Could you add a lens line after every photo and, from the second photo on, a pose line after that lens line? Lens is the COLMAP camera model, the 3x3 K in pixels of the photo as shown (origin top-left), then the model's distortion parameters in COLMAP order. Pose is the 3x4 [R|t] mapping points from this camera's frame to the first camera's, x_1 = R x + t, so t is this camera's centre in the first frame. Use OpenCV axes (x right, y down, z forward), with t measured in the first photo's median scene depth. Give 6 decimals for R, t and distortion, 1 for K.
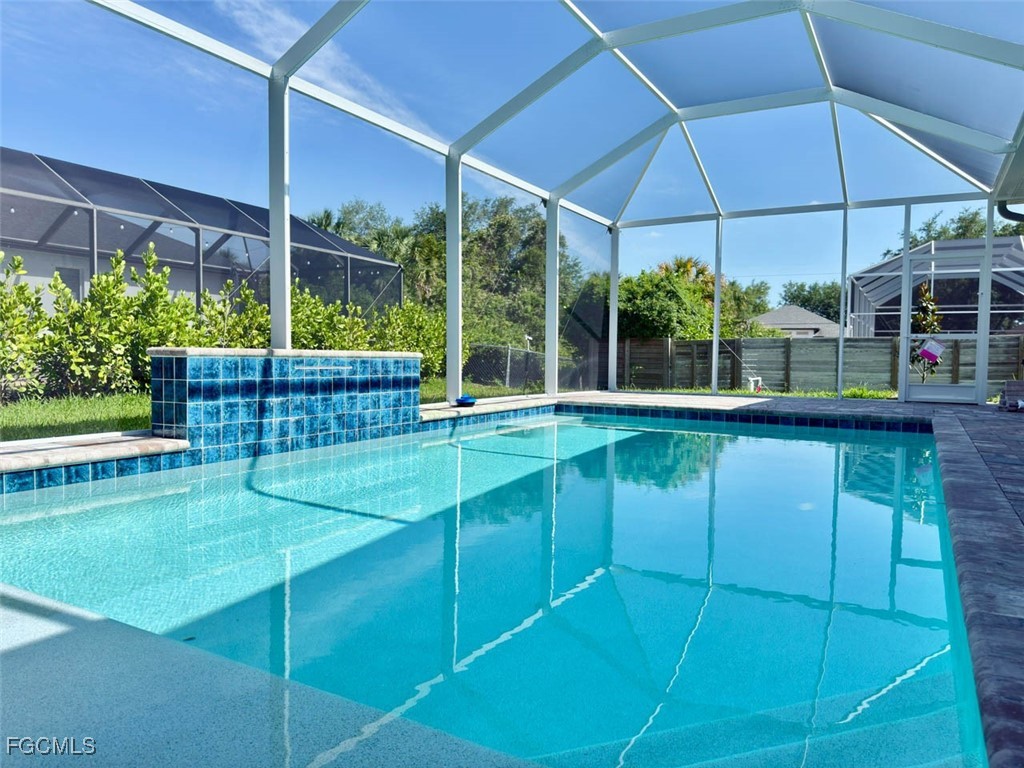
lens RADIAL K [[712.6, 0, 512.0], [0, 712.6, 384.0], [0, 0, 1]] dist [0.123712, -0.169213]
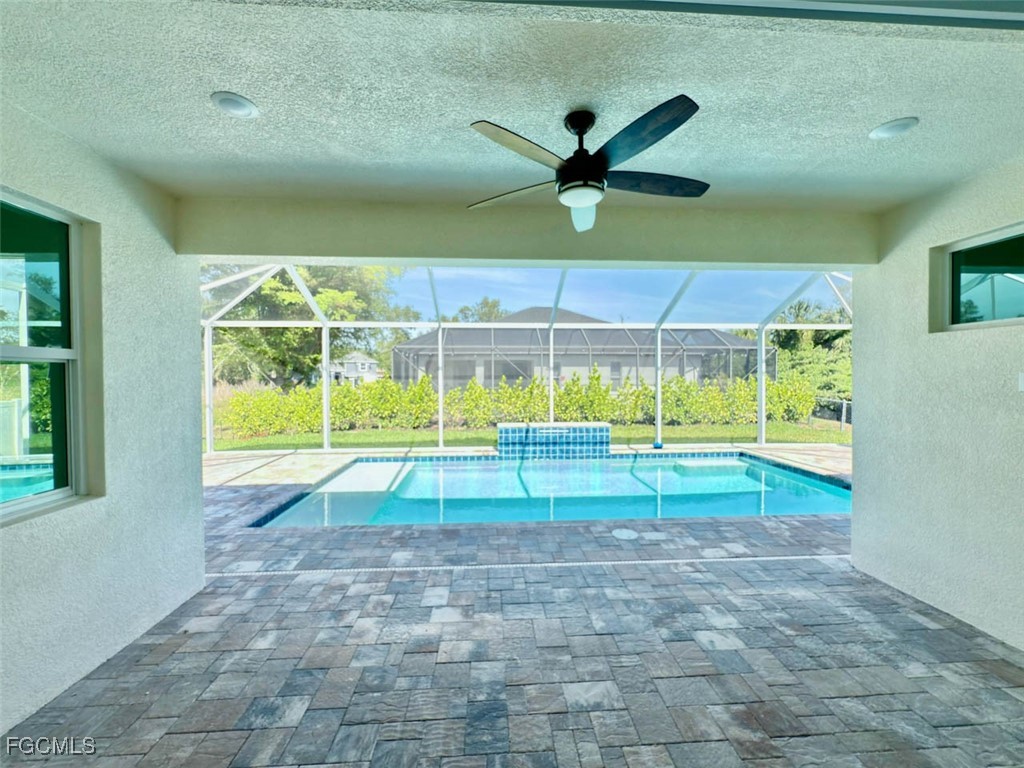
lens RADIAL K [[409.2, 0, 509.6], [0, 409.2, 385.6], [0, 0, 1]] dist [0.000922, -0.000087]
pose [[0.541531, 0.000812, -0.840680, 0.584357], [-0.024606, 0.999586, -0.014885, -0.102407], [0.840321, 0.028747, 0.541327, 0.007440]]
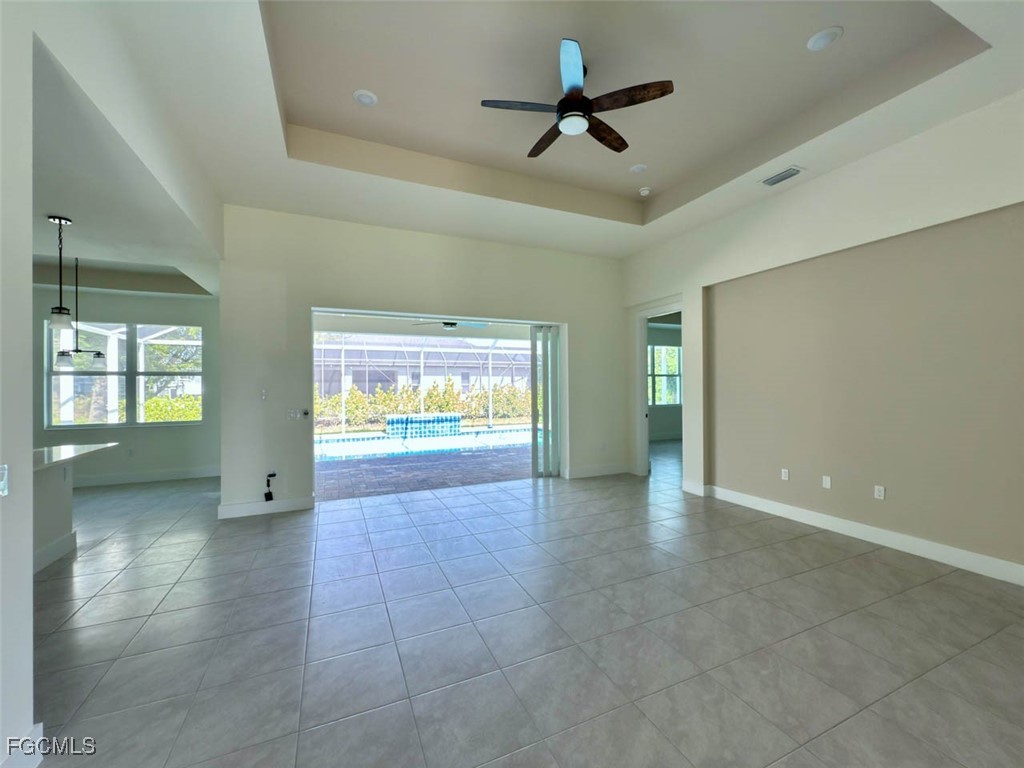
lens RADIAL K [[409.2, 0, 509.6], [0, 409.2, 385.6], [0, 0, 1]] dist [0.000922, -0.000087]
pose [[0.800878, -0.020204, -0.598487, 0.953452], [-0.006811, 0.999059, -0.042842, -0.070599], [0.598789, 0.038387, 0.799986, -0.373005]]
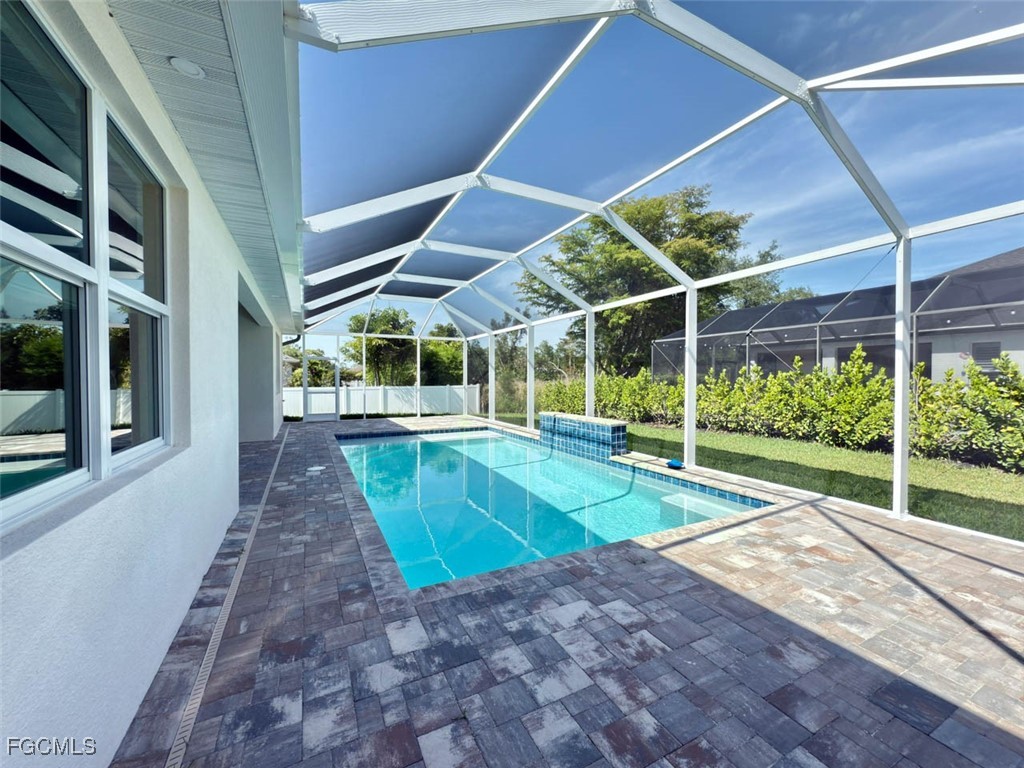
lens RADIAL K [[400.2, 0, 509.5], [0, 400.2, 378.7], [0, 0, 1]] dist [-0.000773, -0.000228]
pose [[-0.559289, -0.009146, -0.828923, 0.645685], [-0.041668, 0.998985, 0.017092, -0.121543], [0.827925, 0.044098, -0.559102, 0.989246]]
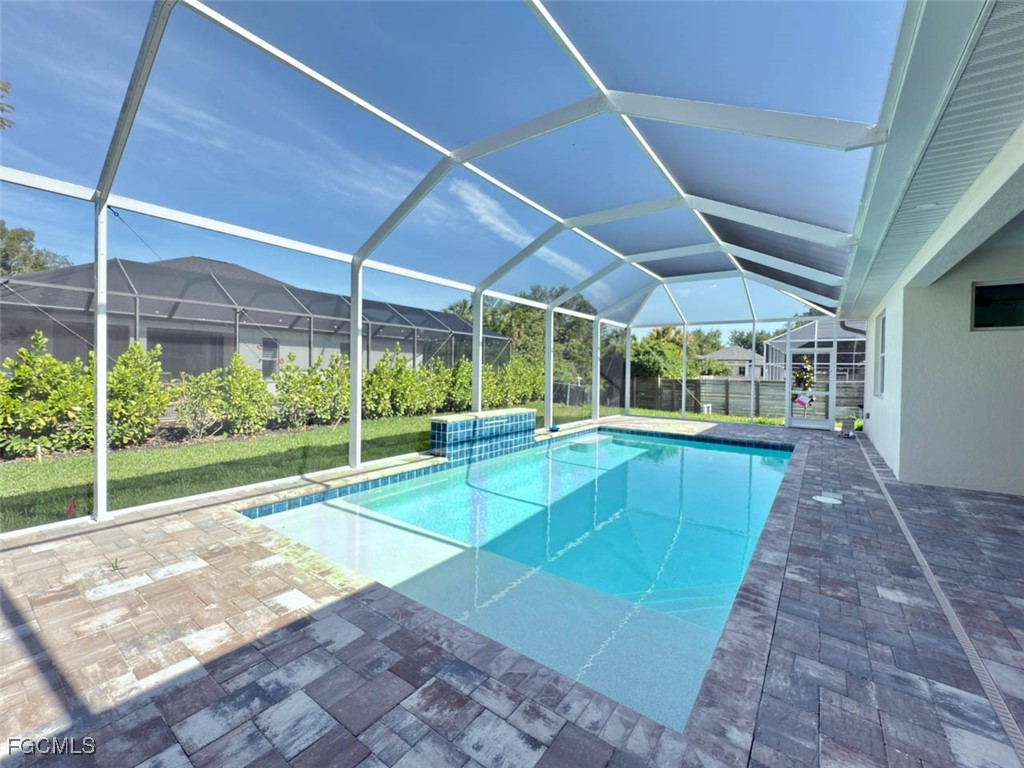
lens RADIAL K [[425.0, 0, 513.5], [0, 425.0, 370.1], [0, 0, 1]] dist [0.003130, 0.000241]
pose [[0.993243, 0.002681, -0.116019, -0.034892], [-0.007512, 0.999122, -0.041218, -0.077769], [0.115807, 0.041811, 0.992391, -0.182841]]
